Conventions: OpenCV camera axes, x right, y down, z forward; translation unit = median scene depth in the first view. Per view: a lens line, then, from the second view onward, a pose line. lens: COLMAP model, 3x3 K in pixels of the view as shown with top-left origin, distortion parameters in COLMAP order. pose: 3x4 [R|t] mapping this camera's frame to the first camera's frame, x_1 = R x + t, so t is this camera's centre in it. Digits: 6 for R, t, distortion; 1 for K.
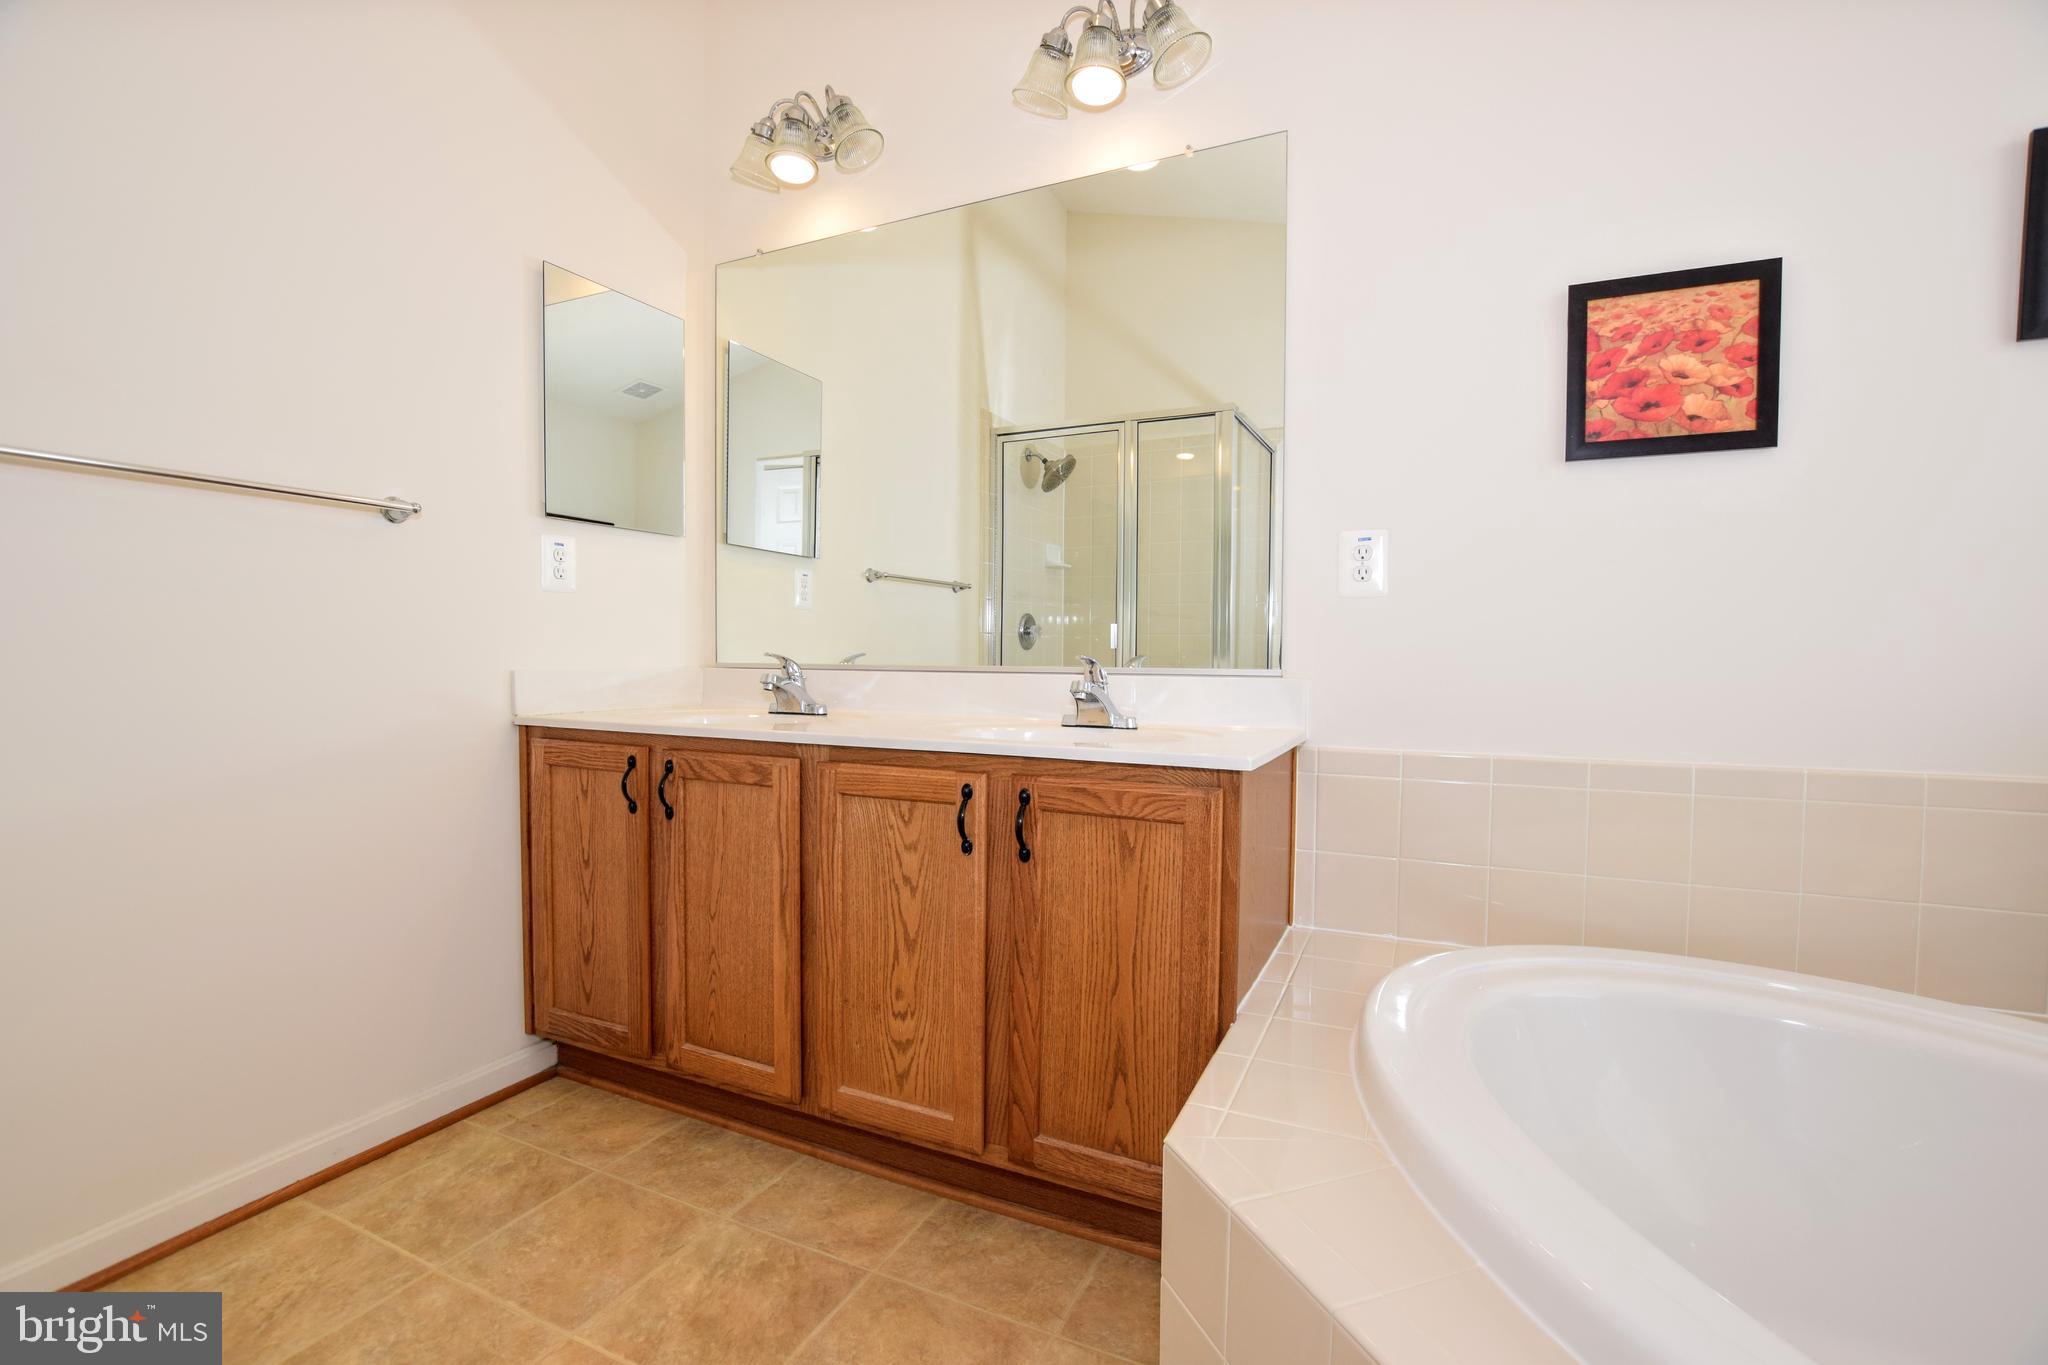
lens RADIAL K [[903.7, 0, 996.7], [0, 903.7, 690.8], [0, 0, 1]] dist [-0.027625, 0.000676]
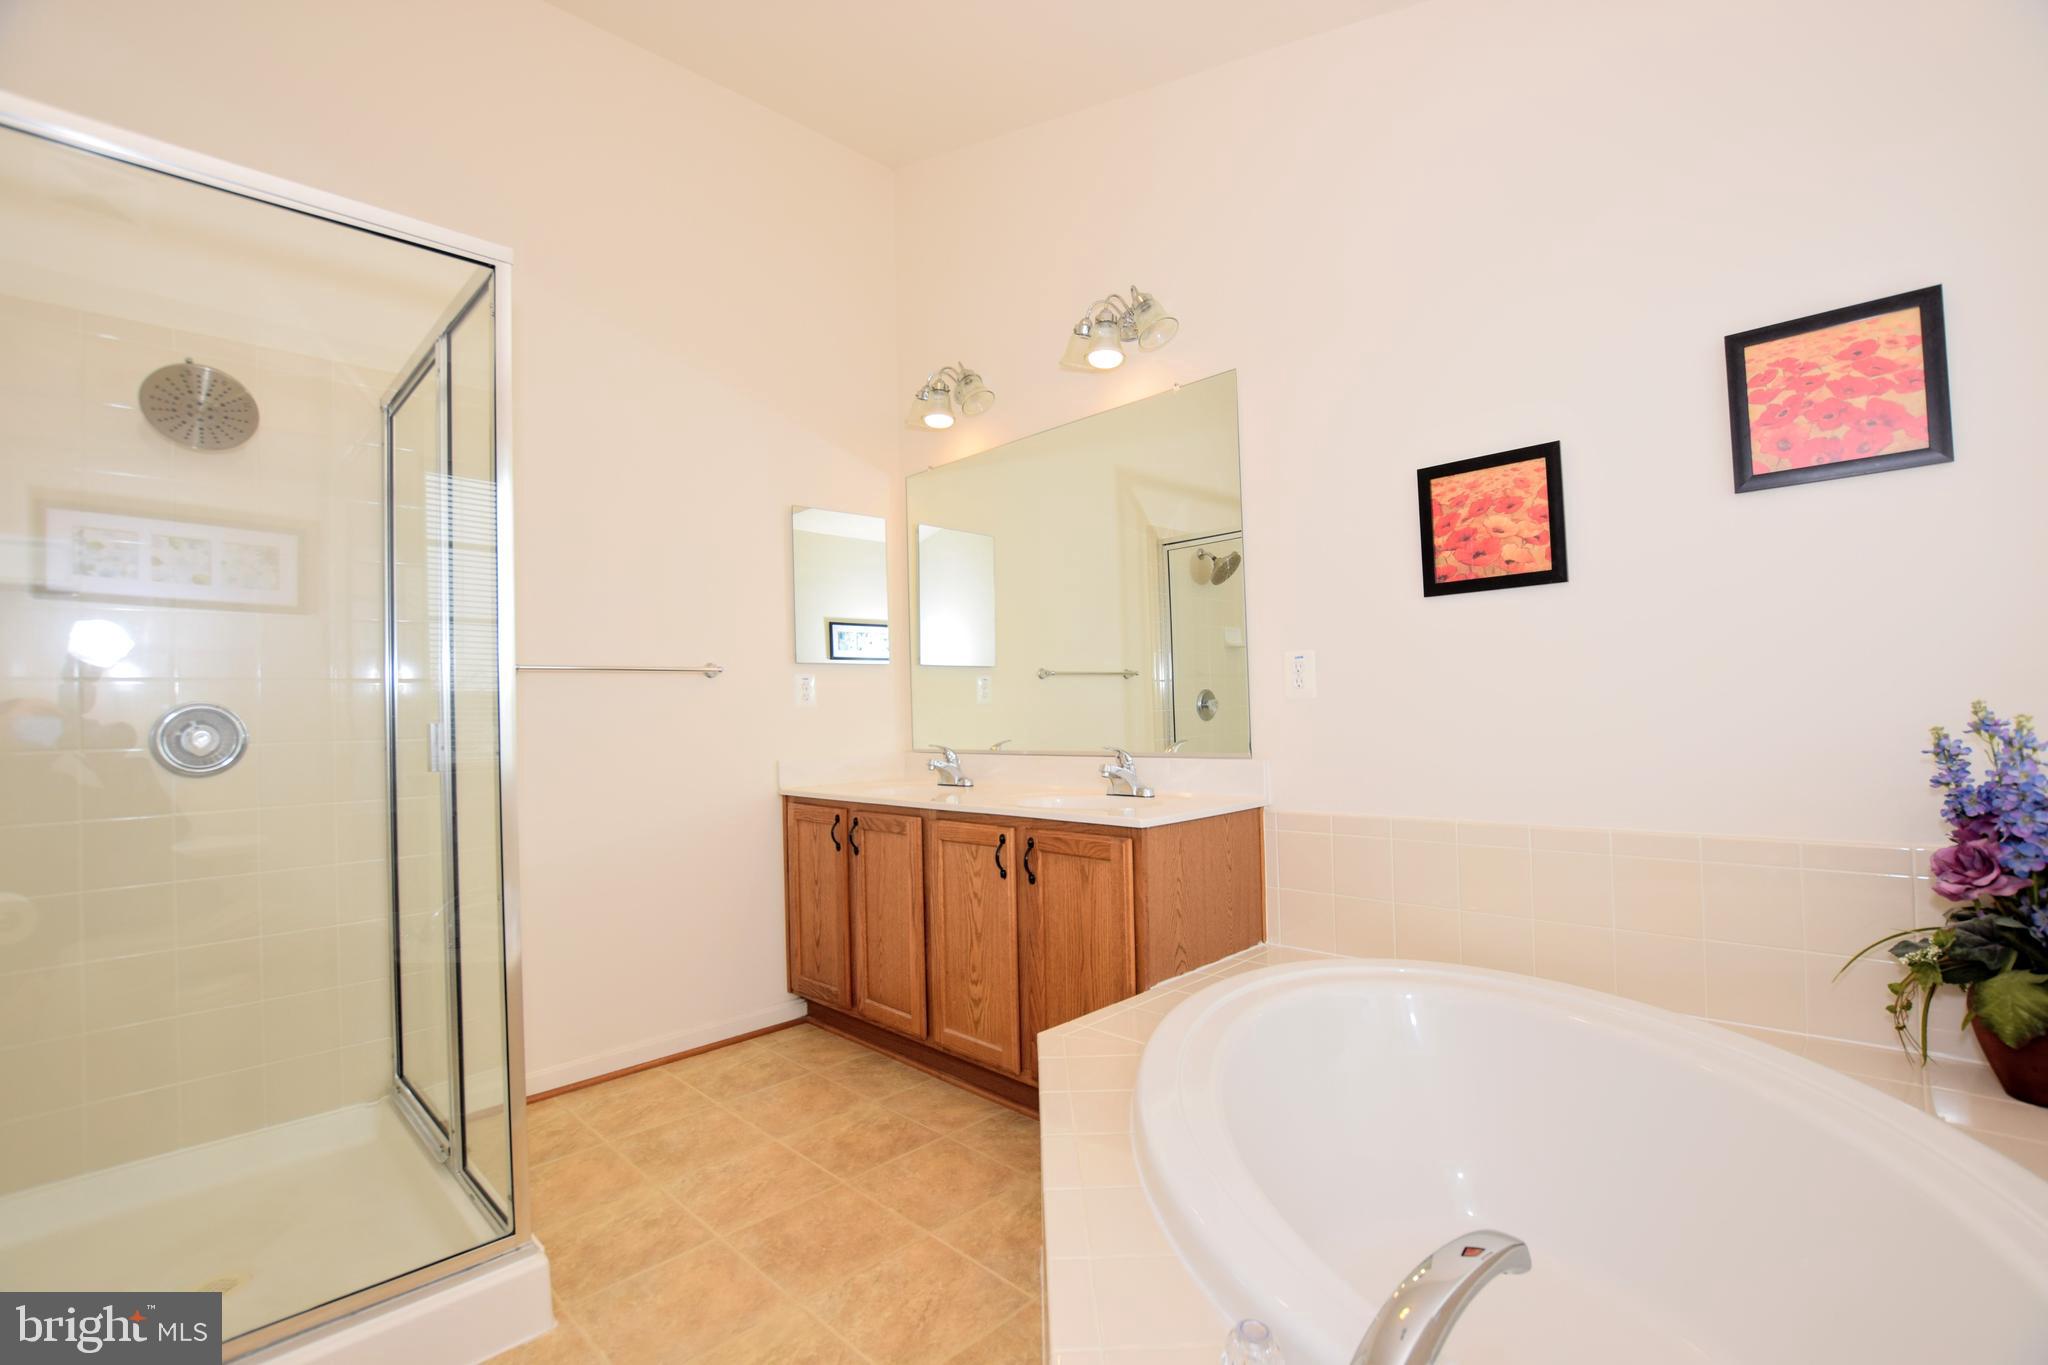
lens RADIAL K [[903.7, 0, 996.7], [0, 903.7, 690.8], [0, 0, 1]] dist [-0.027625, 0.000676]
pose [[0.936634, -0.043399, -0.347611, 0.494102], [0.023158, 0.997796, -0.062177, -0.047637], [0.349544, 0.050187, 0.935575, -0.478650]]
